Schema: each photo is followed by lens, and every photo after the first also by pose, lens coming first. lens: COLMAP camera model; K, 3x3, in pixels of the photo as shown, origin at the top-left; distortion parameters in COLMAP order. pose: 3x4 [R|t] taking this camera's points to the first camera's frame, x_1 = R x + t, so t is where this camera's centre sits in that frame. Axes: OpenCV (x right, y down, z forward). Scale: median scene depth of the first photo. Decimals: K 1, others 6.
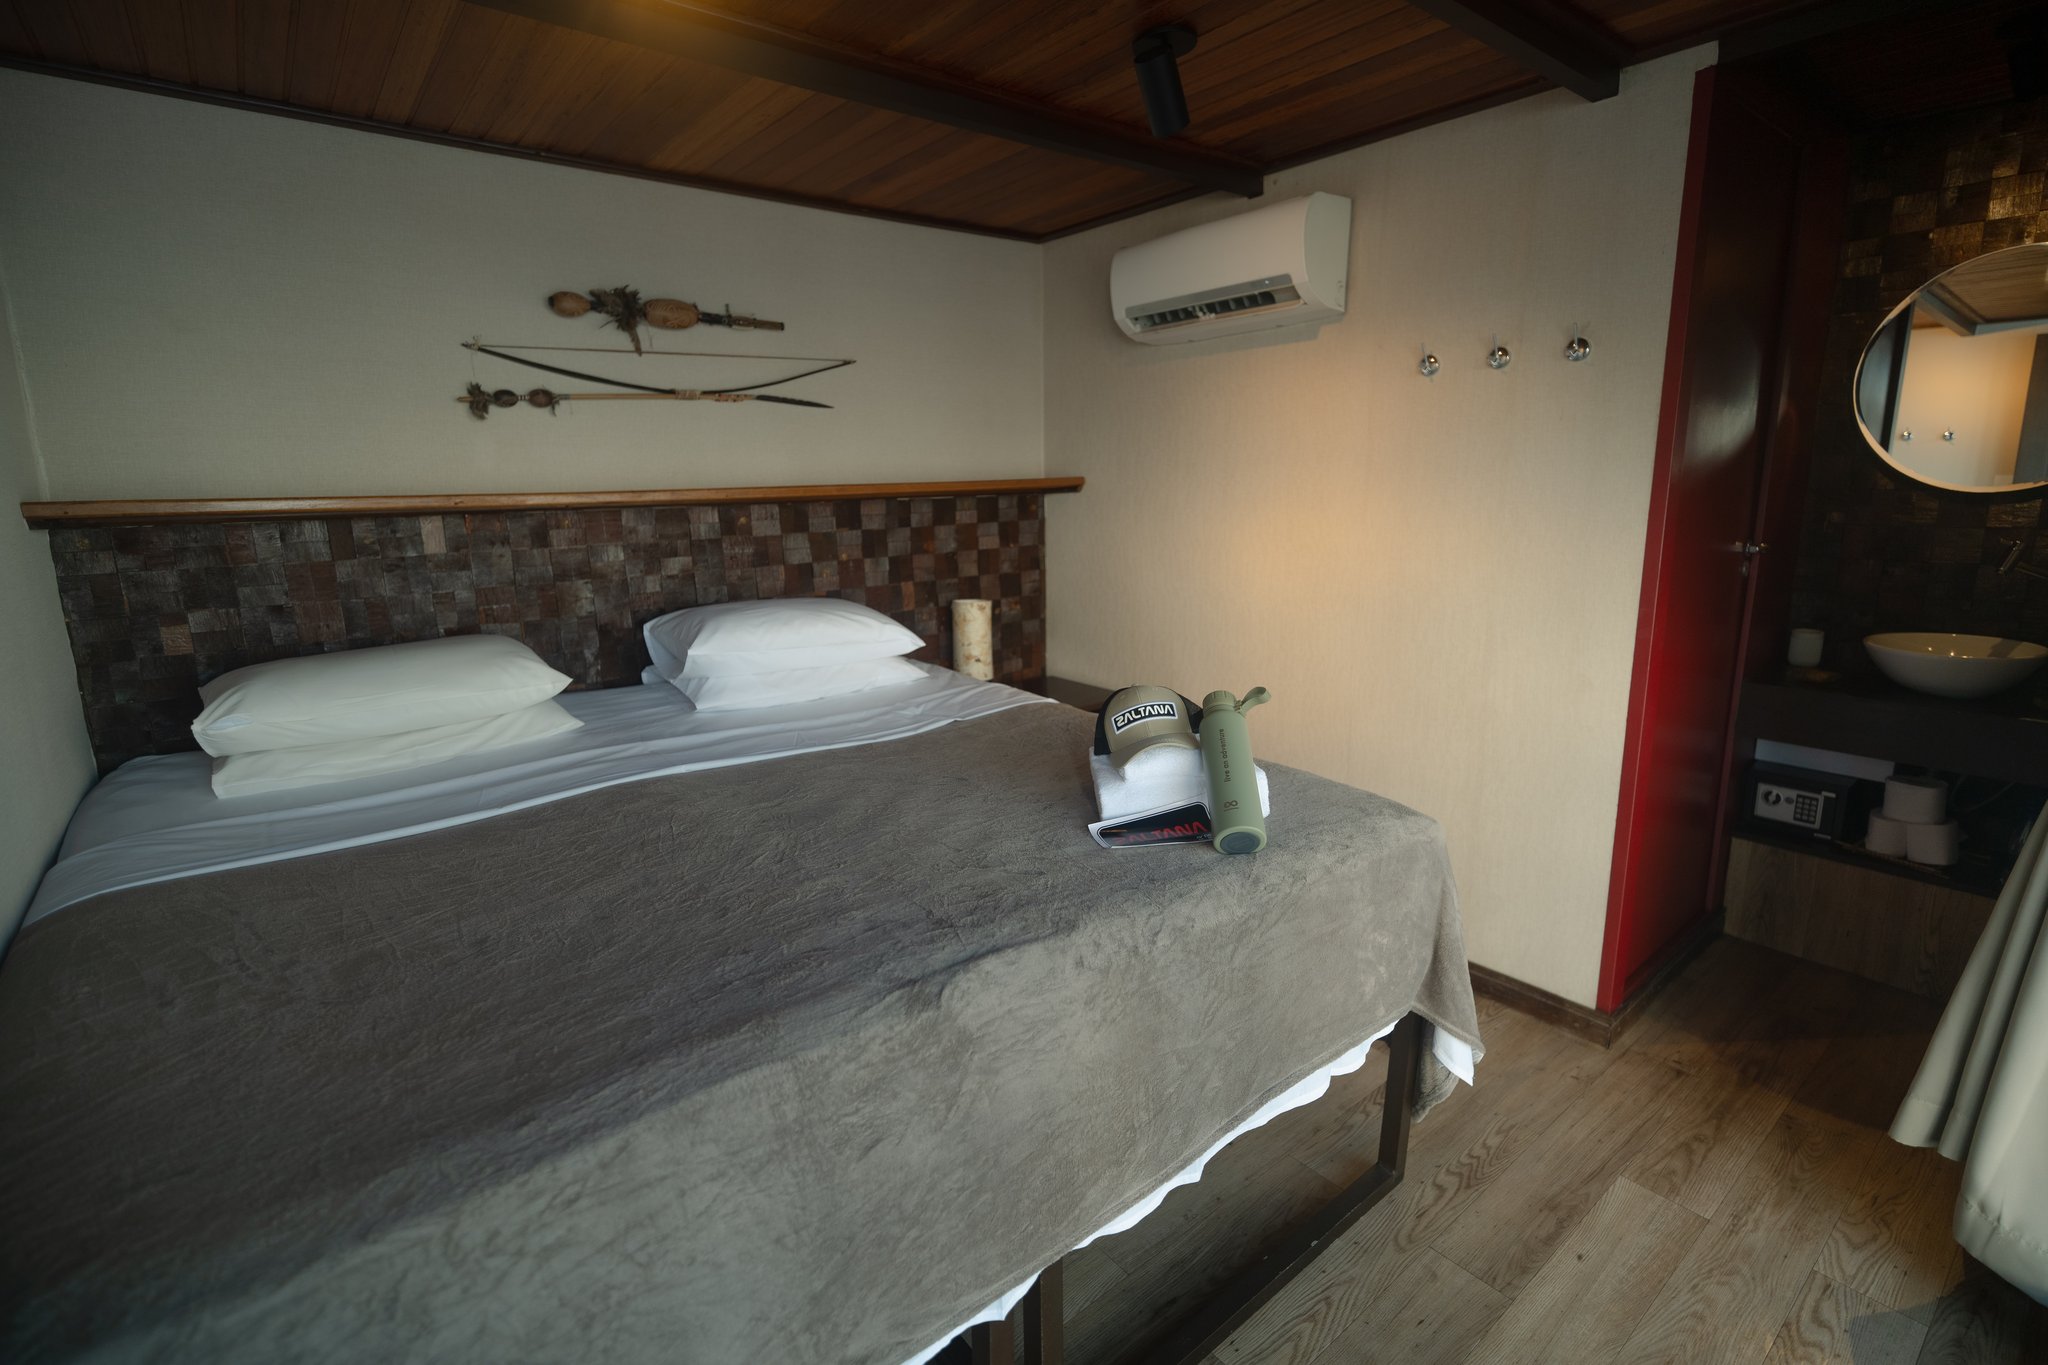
lens RADIAL K [[952.7, 0, 1028.9], [0, 952.7, 677.8], [0, 0, 1]] dist [-0.001568, -0.000257]
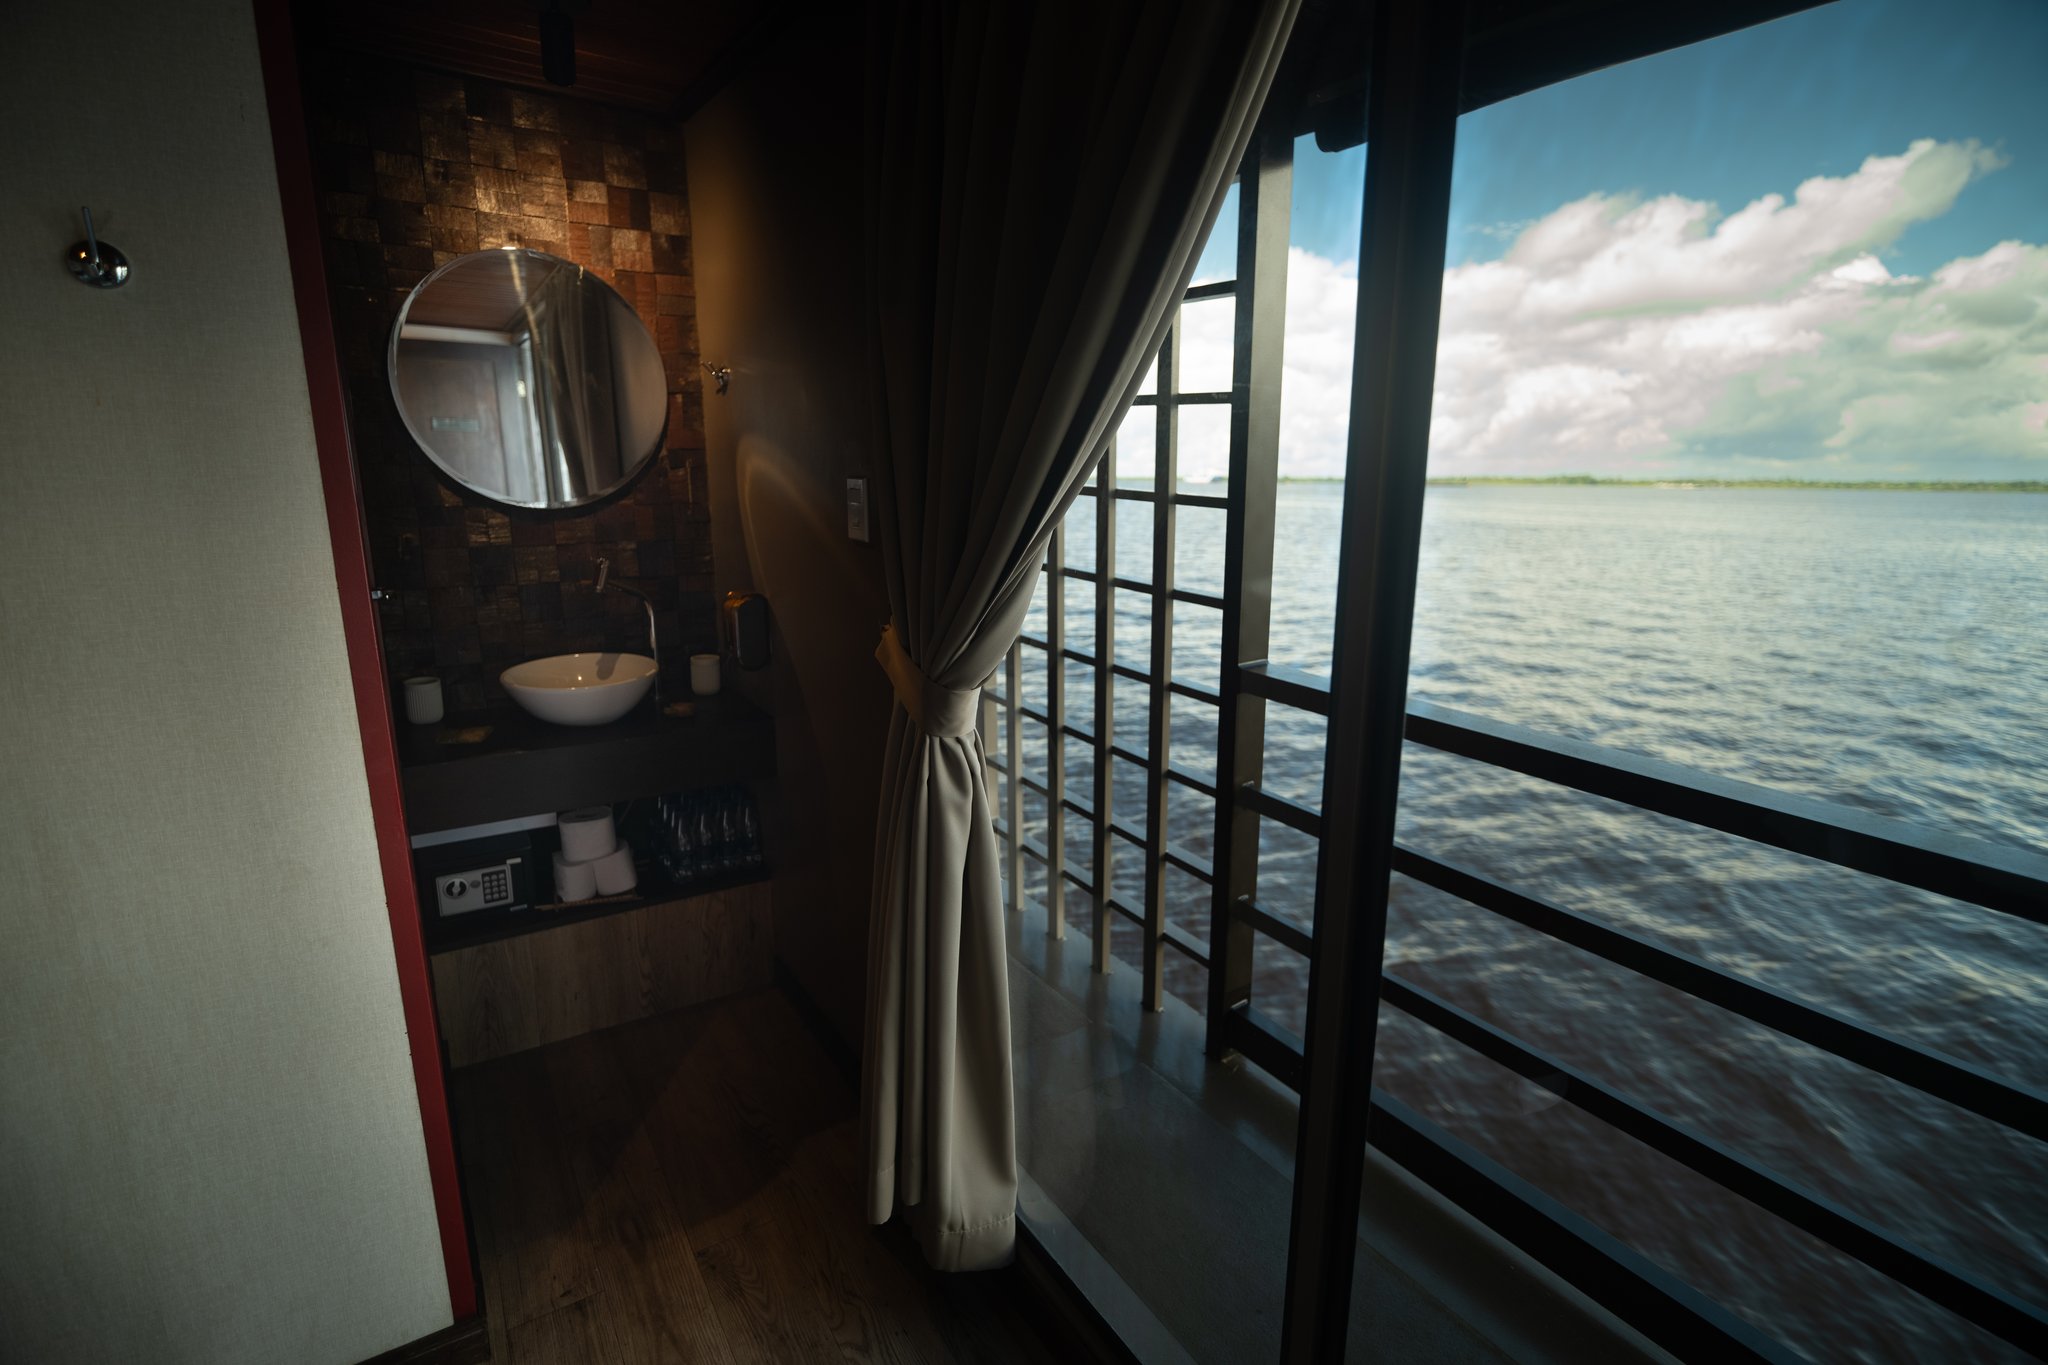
lens RADIAL K [[952.7, 0, 1026.6], [0, 952.7, 669.8], [0, 0, 1]] dist [-0.001568, -0.000257]
pose [[0.089979, -0.198150, 0.976033, 0.076193], [0.187188, 0.965908, 0.178838, -0.114640], [-0.978194, 0.166610, 0.124003, 0.418896]]
